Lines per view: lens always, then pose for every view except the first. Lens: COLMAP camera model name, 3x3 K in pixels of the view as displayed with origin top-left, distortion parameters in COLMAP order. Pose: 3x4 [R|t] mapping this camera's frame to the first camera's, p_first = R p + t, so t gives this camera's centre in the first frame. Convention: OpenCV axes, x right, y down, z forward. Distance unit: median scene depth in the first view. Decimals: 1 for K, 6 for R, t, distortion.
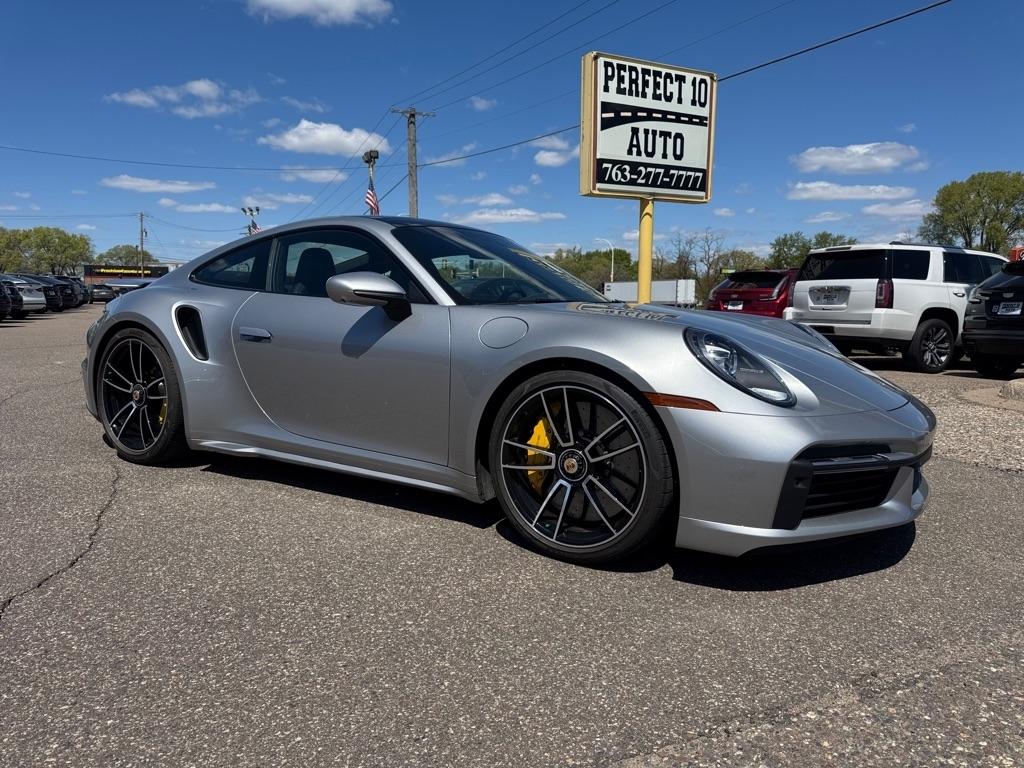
lens RADIAL K [[750.3, 0, 506.0], [0, 750.3, 382.5], [0, 0, 1]] dist [0.002393, -0.034824]
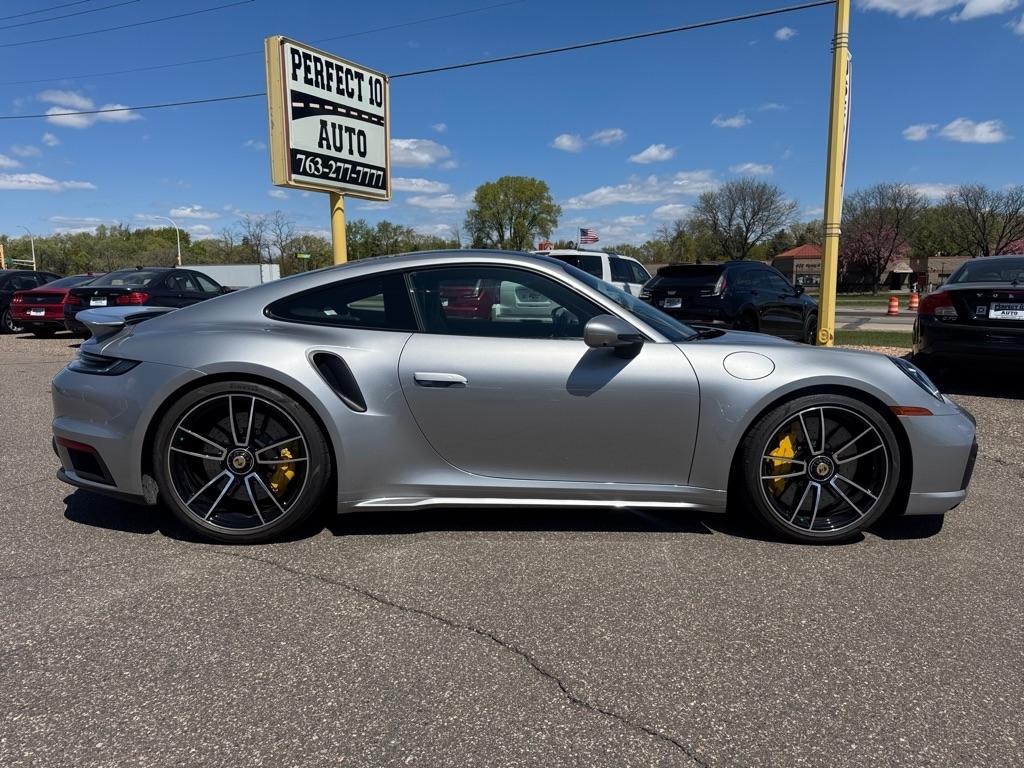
lens RADIAL K [[750.3, 0, 506.0], [0, 750.3, 382.5], [0, 0, 1]] dist [0.002393, -0.034824]
pose [[0.844741, -0.062661, 0.531495, -0.170516], [0.051014, 0.998028, 0.036583, -0.018302], [-0.532739, -0.003789, 0.846271, 0.032591]]
